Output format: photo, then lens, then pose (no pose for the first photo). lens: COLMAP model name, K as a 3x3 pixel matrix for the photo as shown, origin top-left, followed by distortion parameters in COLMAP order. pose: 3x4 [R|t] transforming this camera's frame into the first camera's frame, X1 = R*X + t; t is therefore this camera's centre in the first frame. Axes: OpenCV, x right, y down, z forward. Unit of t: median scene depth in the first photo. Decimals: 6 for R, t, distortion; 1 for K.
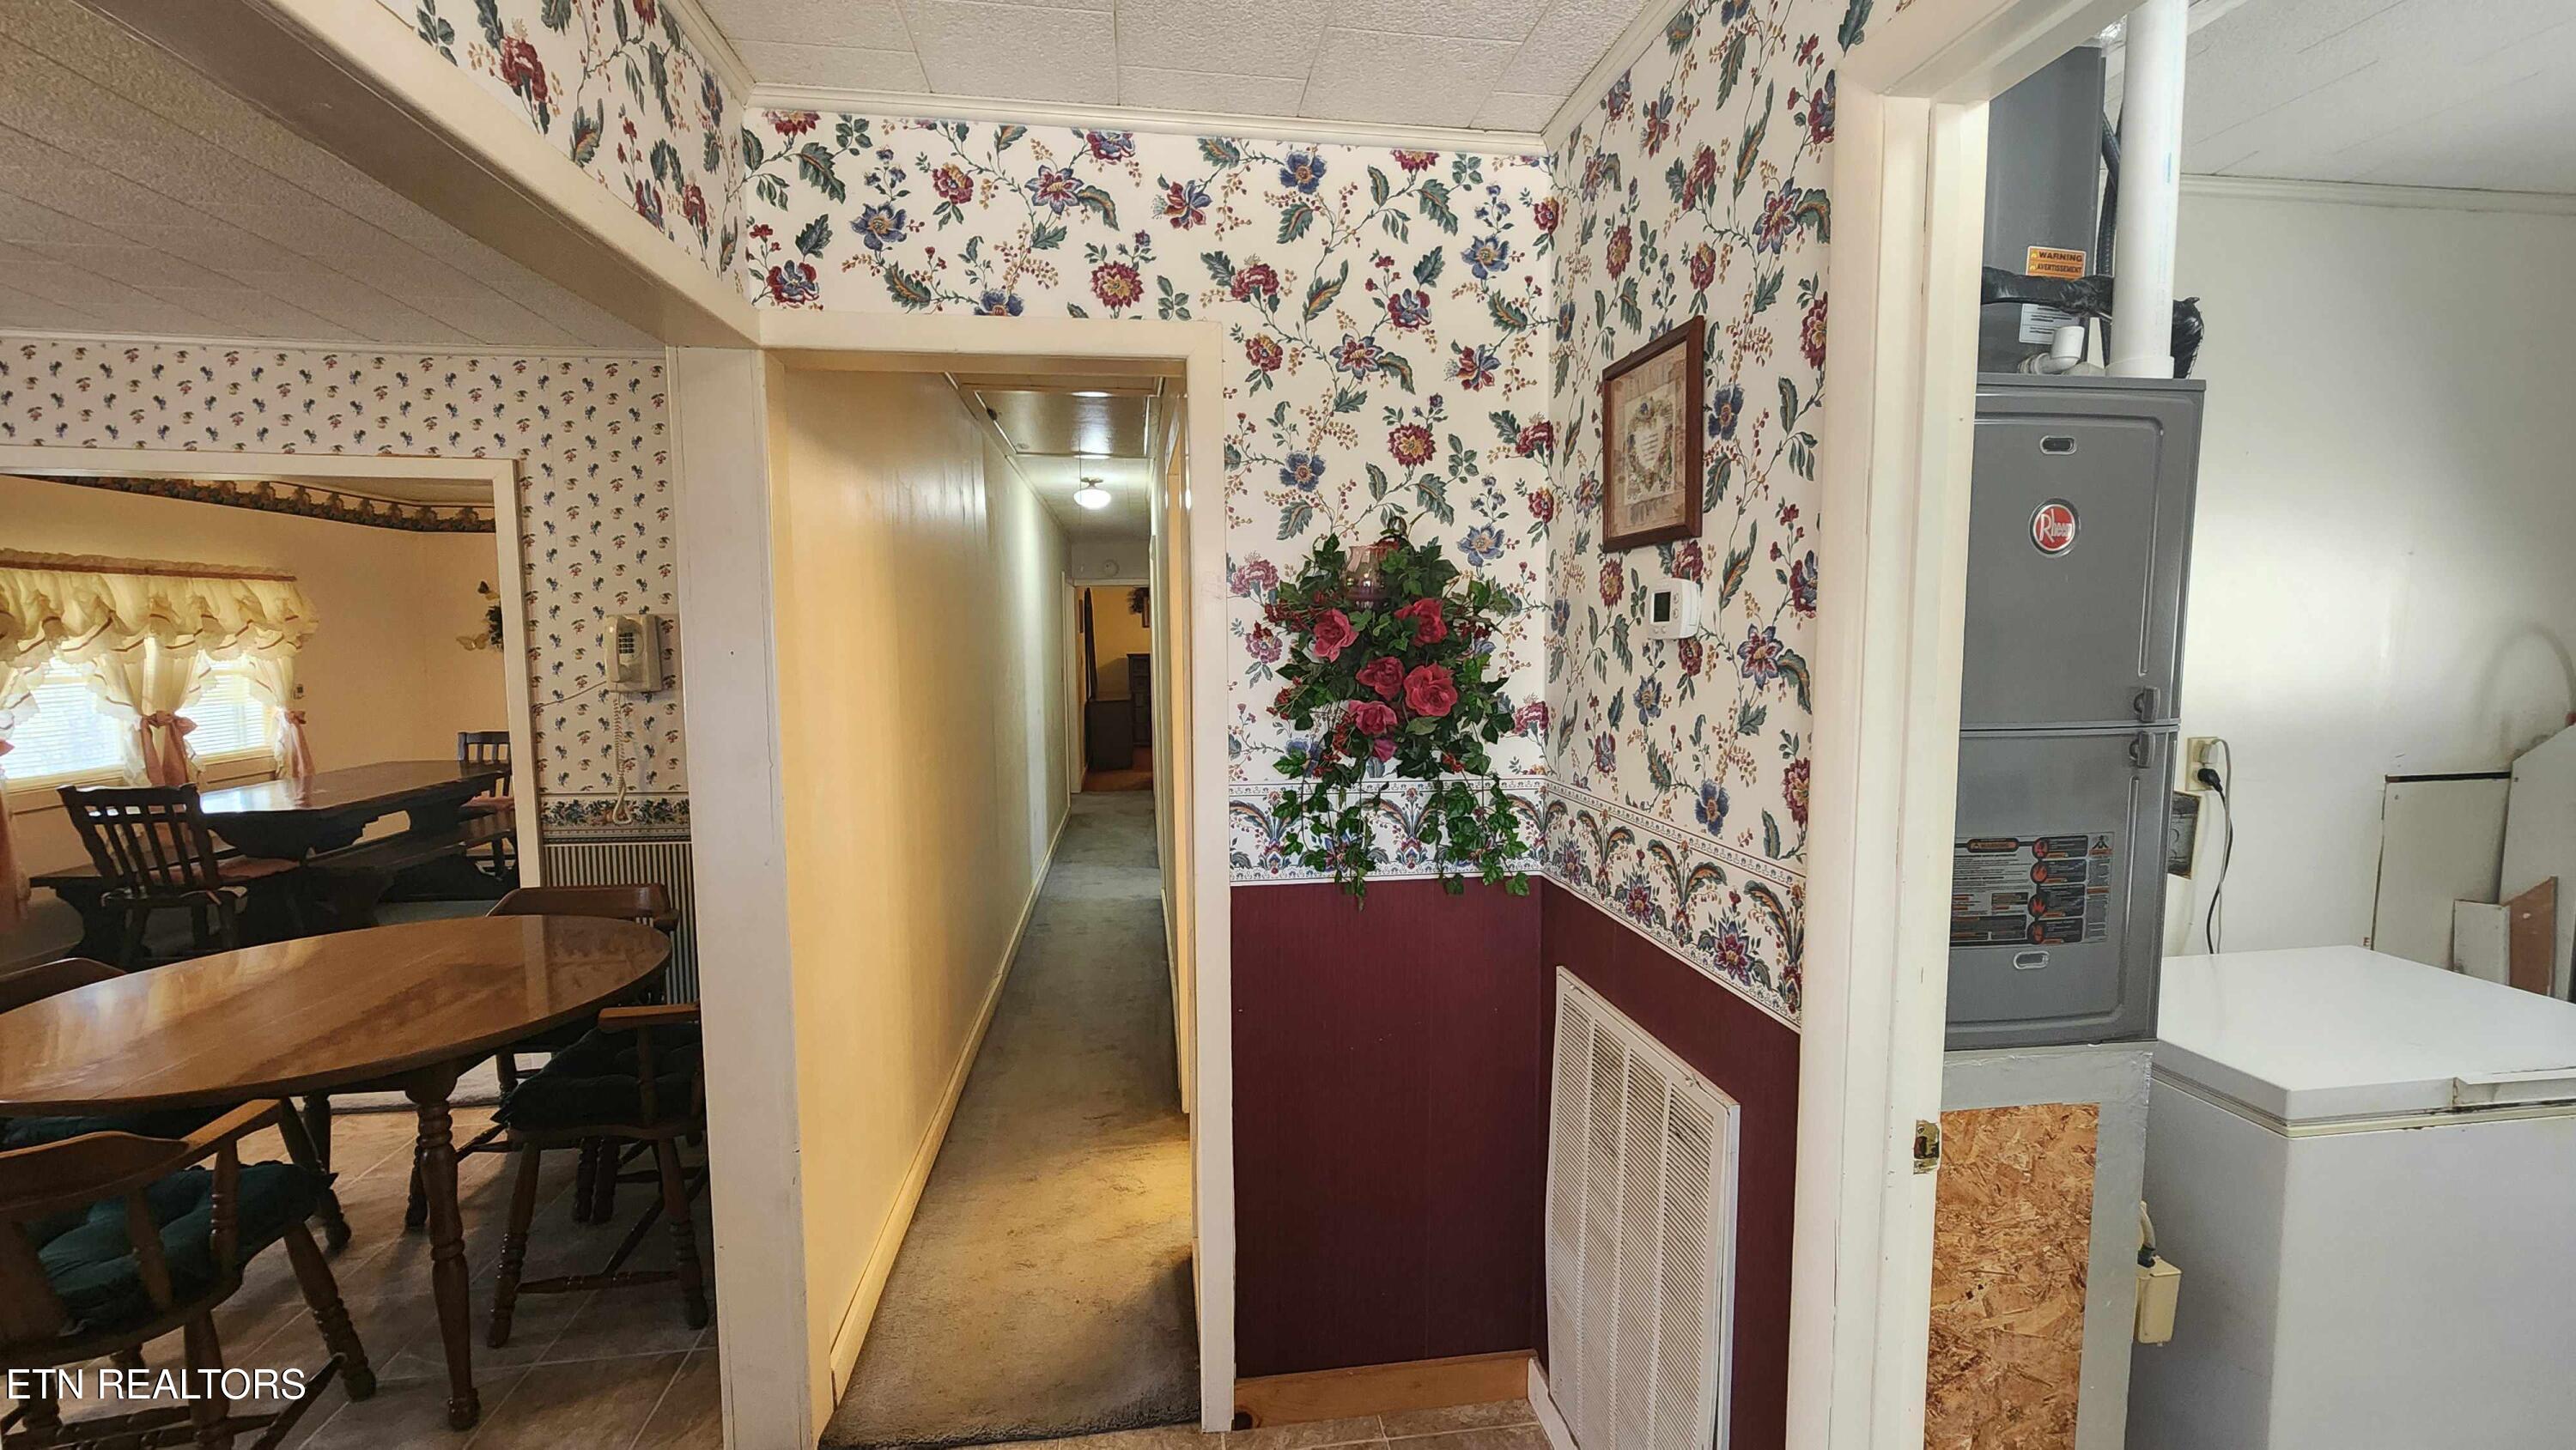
lens RADIAL K [[1063.9, 0, 1278.4], [0, 1063.9, 725.5], [0, 0, 1]] dist [0.003662, 0.000509]
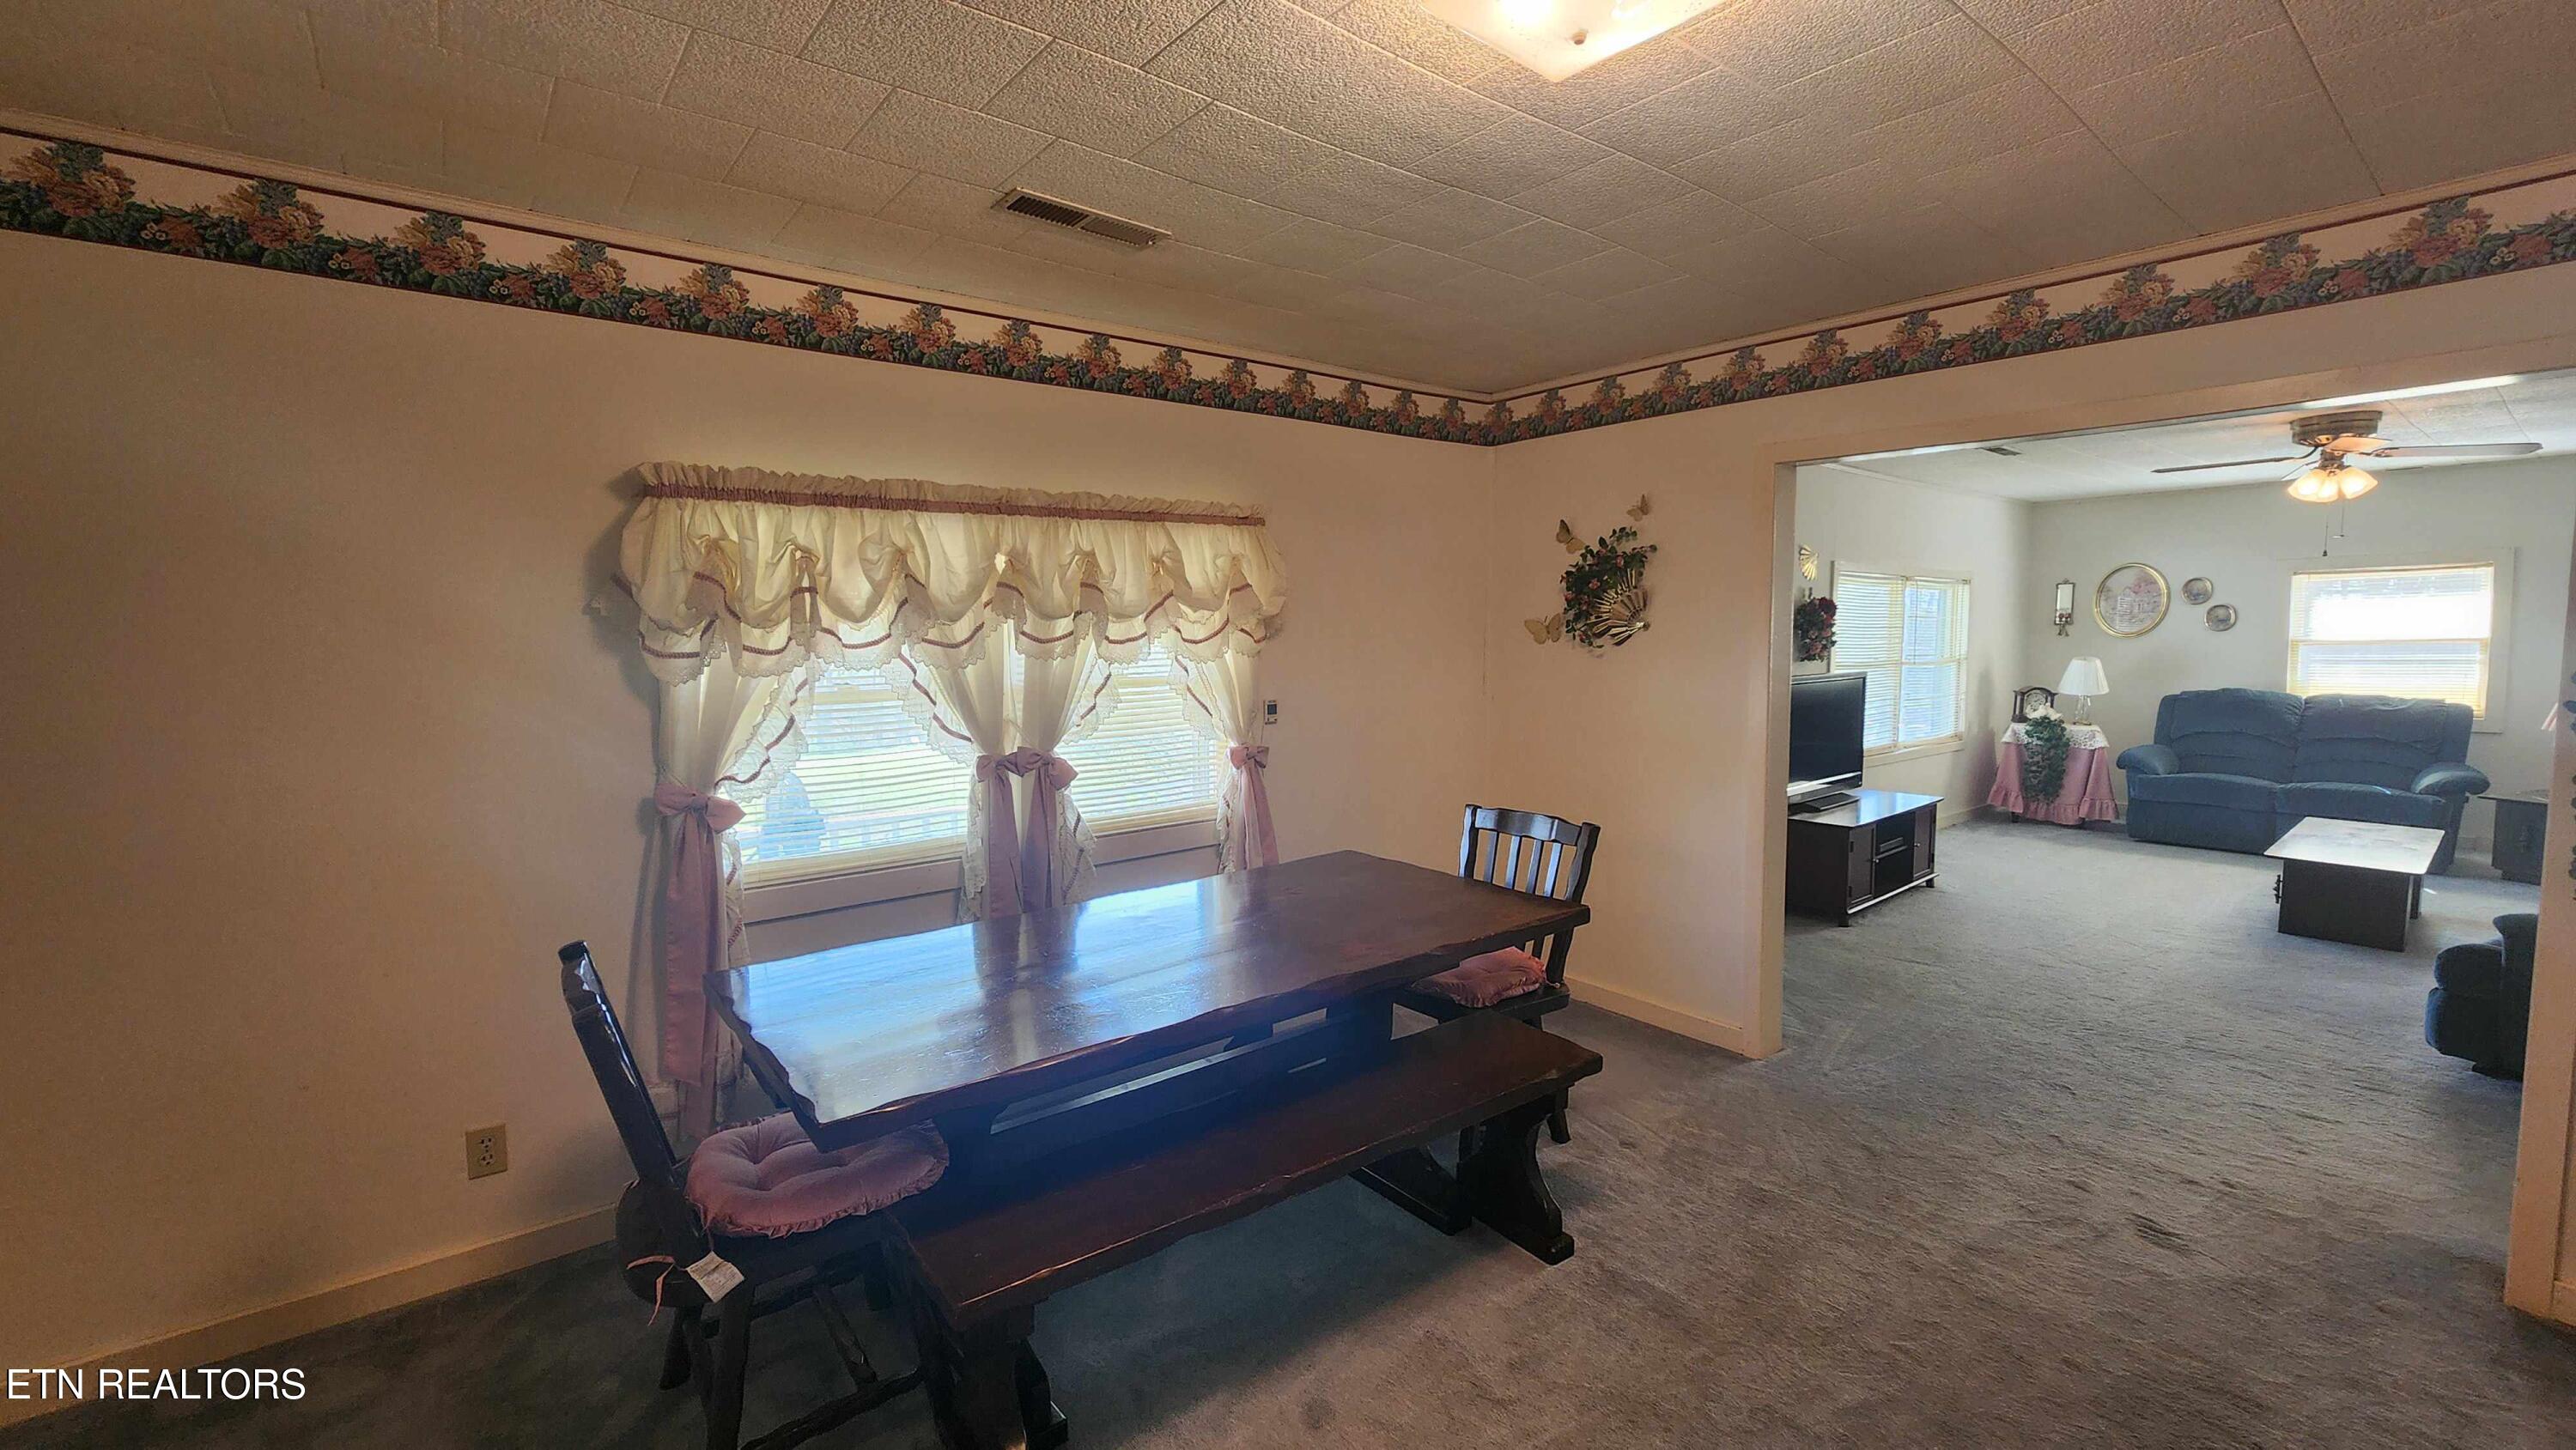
lens RADIAL K [[1063.9, 0, 1280.5], [0, 1063.9, 708.3], [0, 0, 1]] dist [0.003662, 0.000509]
pose [[0.512368, 0.063077, -0.856446, -0.462850], [-0.065521, 0.997263, 0.034250, -0.063678], [0.856263, 0.038567, 0.515099, 0.804435]]
